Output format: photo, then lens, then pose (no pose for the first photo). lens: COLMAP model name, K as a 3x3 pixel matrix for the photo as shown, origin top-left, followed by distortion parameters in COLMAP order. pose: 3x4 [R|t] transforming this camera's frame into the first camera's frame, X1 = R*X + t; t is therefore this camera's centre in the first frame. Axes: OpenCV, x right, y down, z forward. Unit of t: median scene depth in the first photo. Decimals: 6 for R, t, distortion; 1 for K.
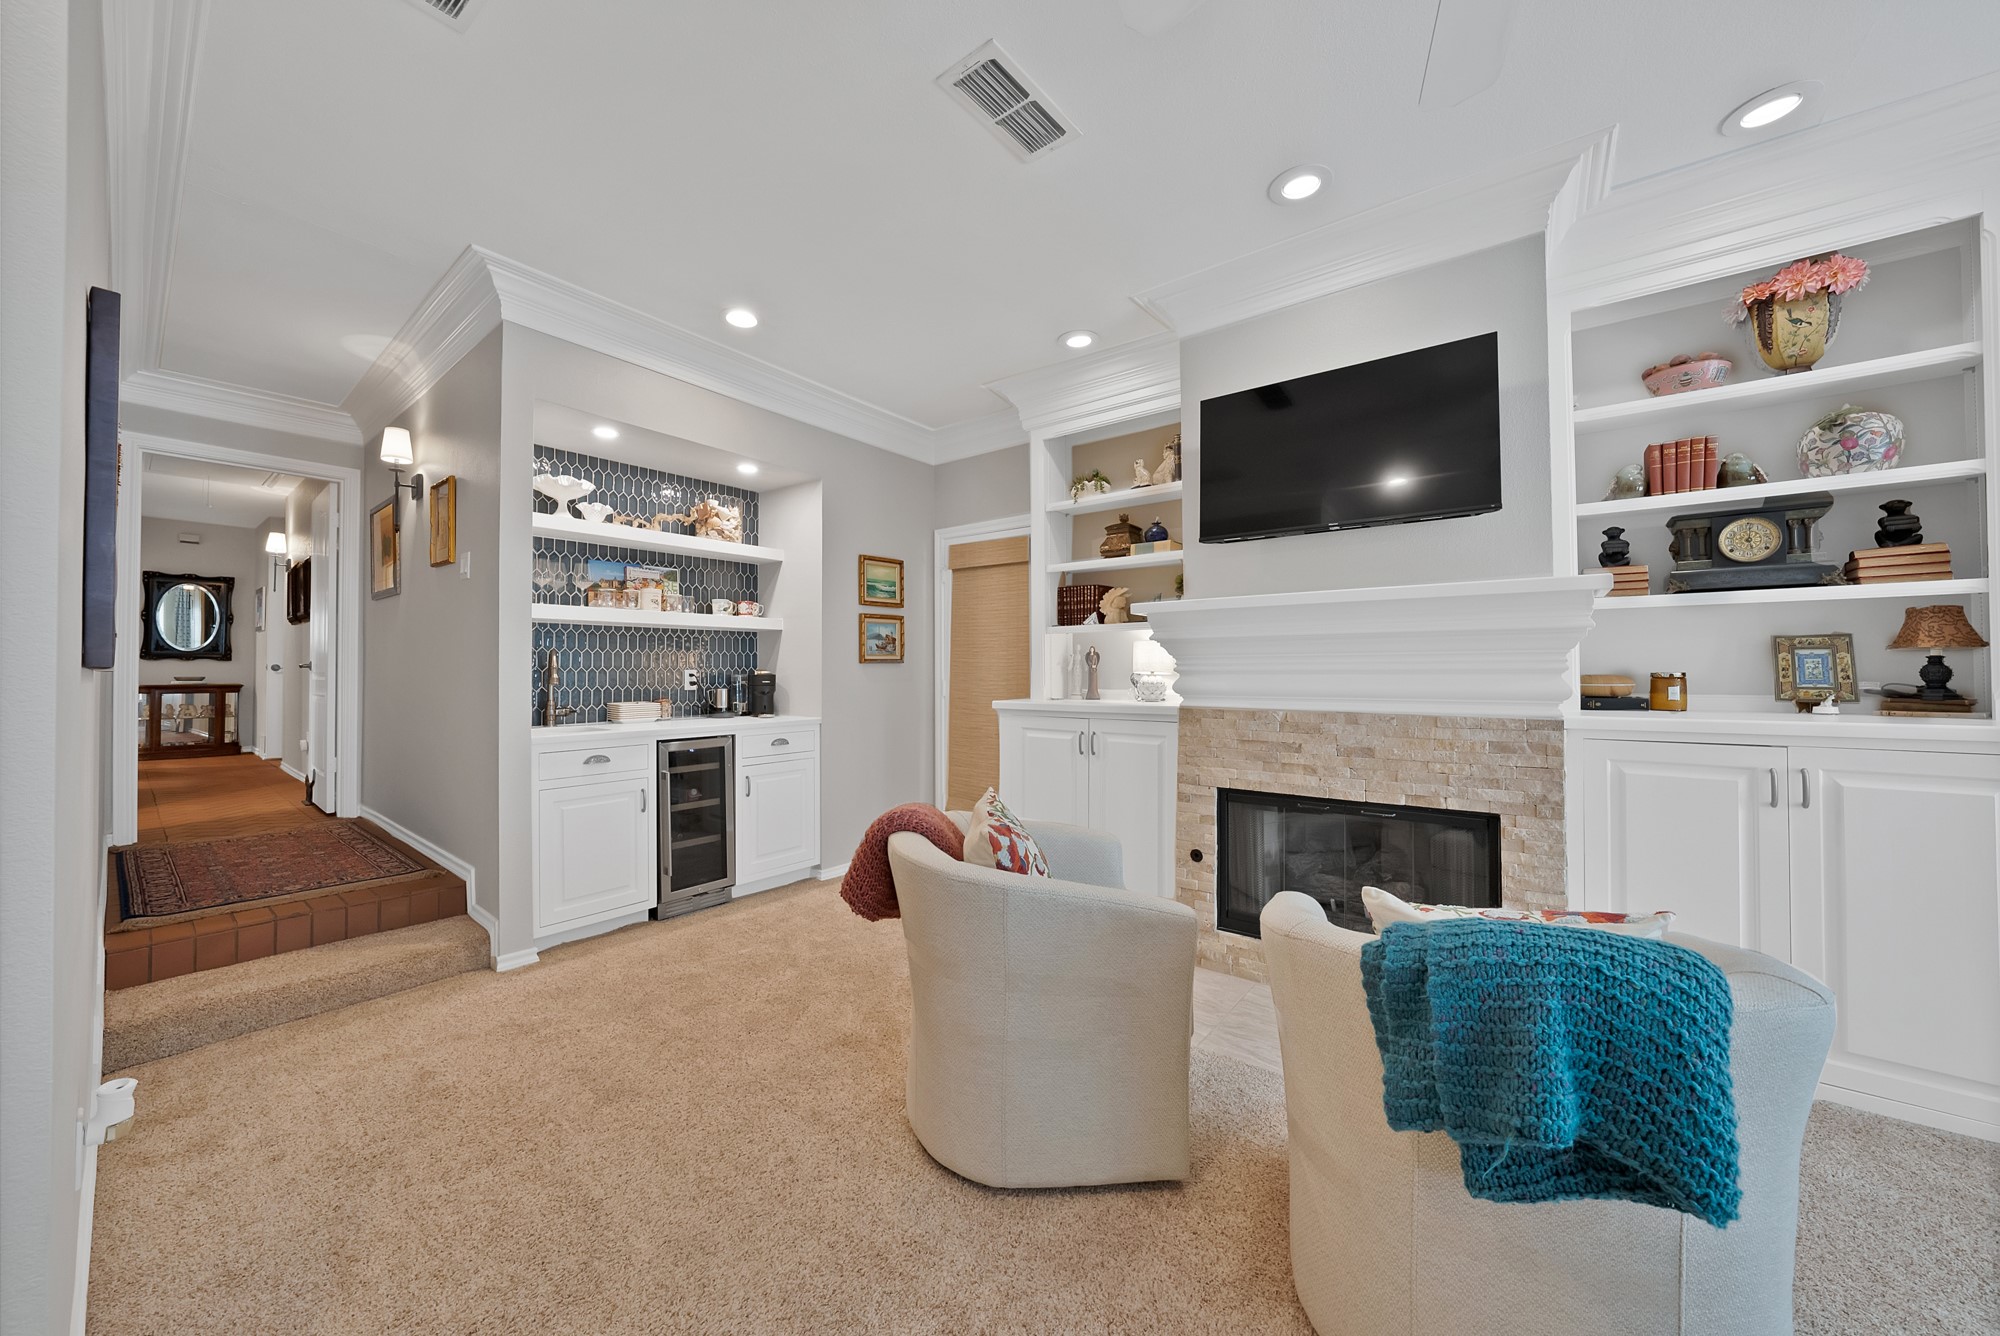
lens RADIAL K [[732.7, 0, 997.7], [0, 732.7, 654.7], [0, 0, 1]] dist [-0.008350, 0.002402]
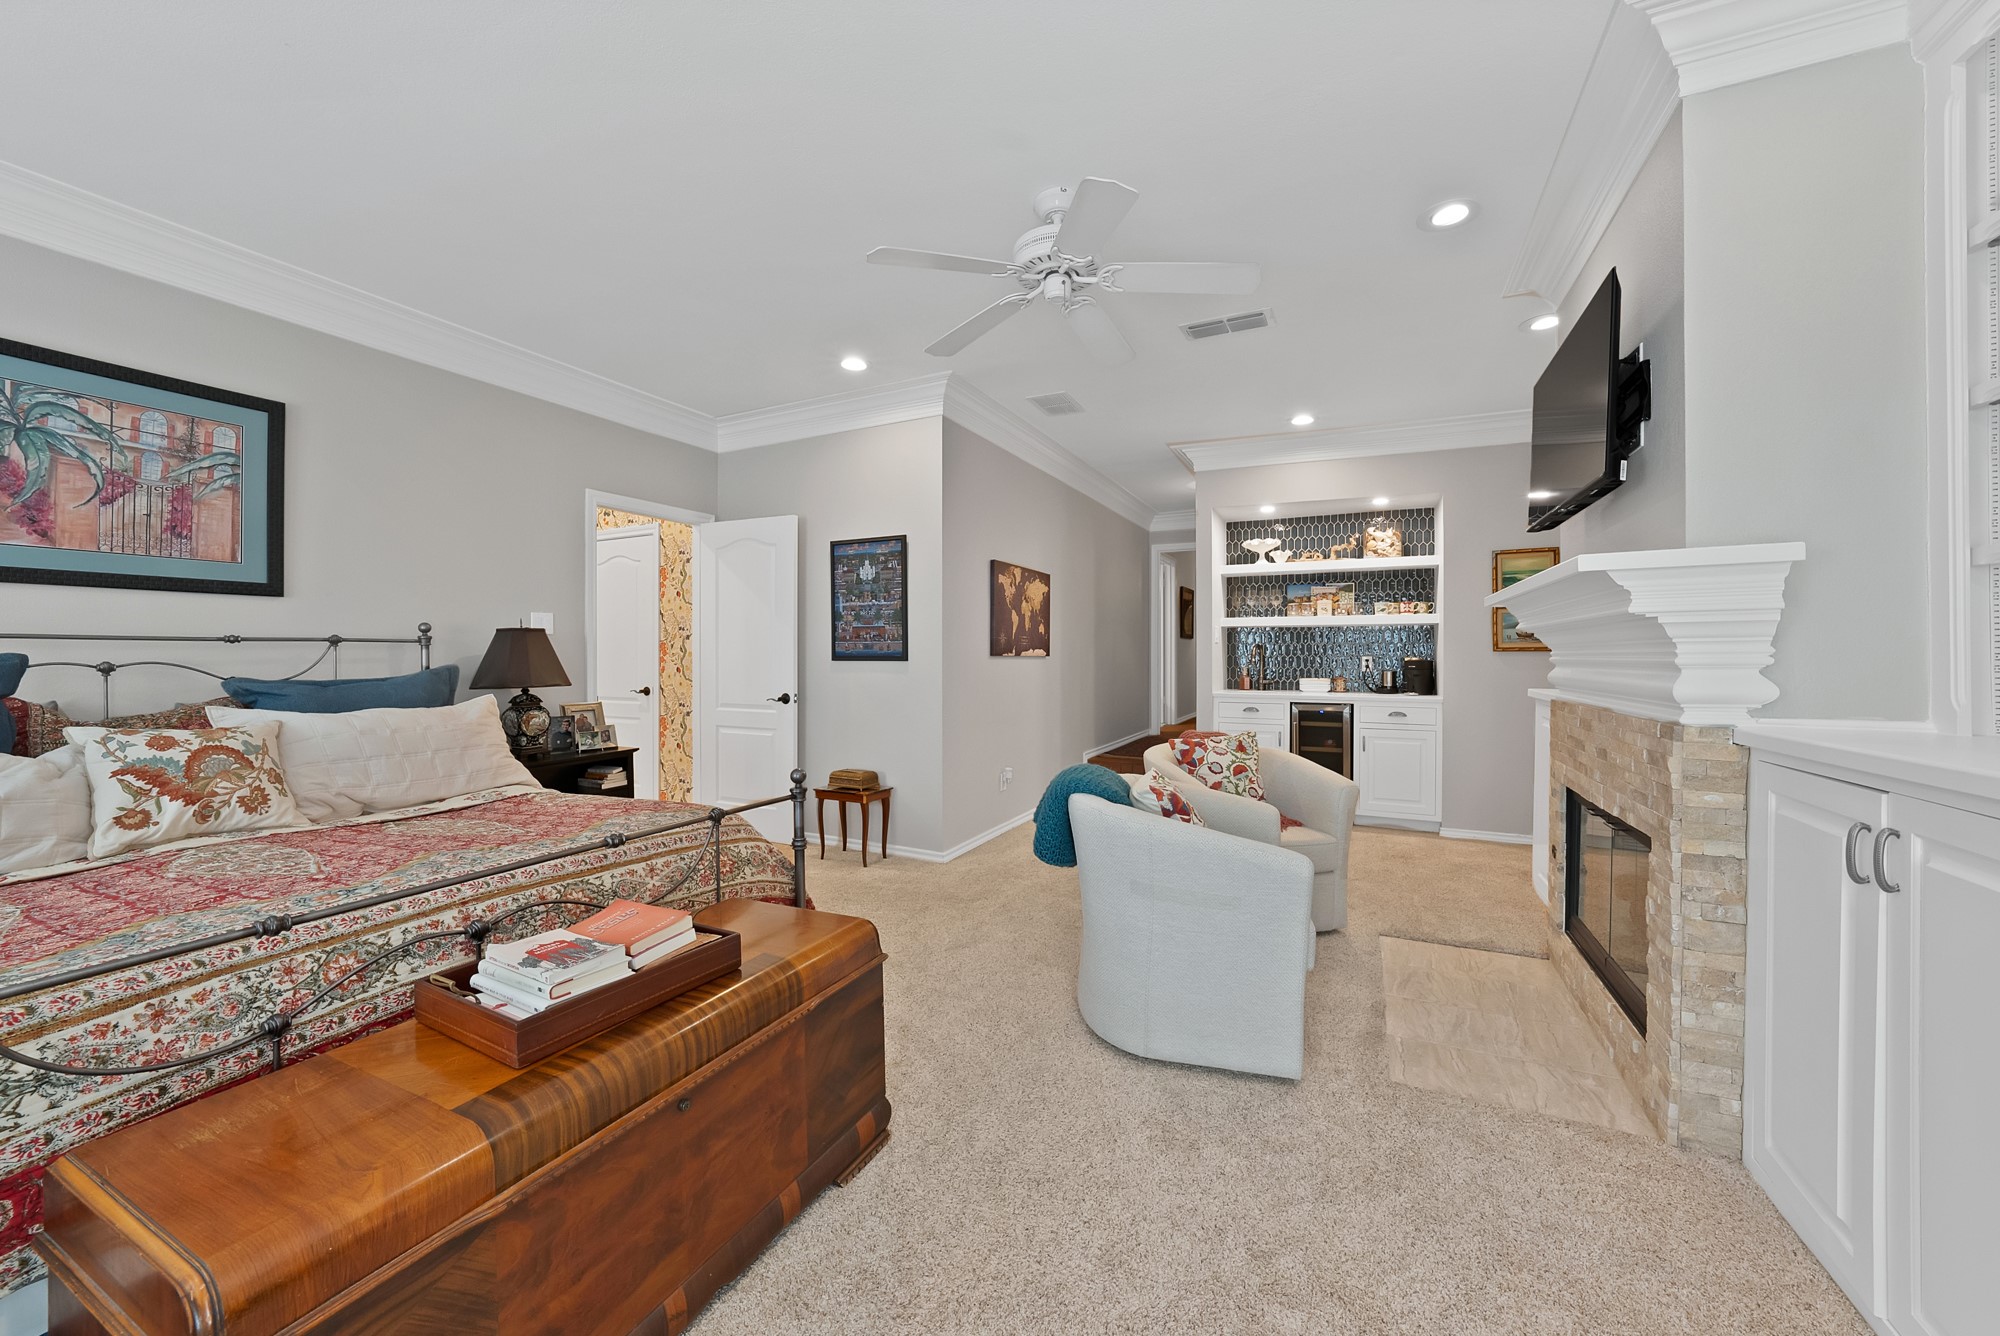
lens RADIAL K [[732.7, 0, 1006.0], [0, 732.7, 661.5], [0, 0, 1]] dist [-0.008350, 0.002402]
pose [[0.239354, 0.010967, -0.970871, 0.761207], [0.020114, 0.999666, 0.016251, -0.005647], [0.970724, -0.023418, 0.239053, 0.041158]]
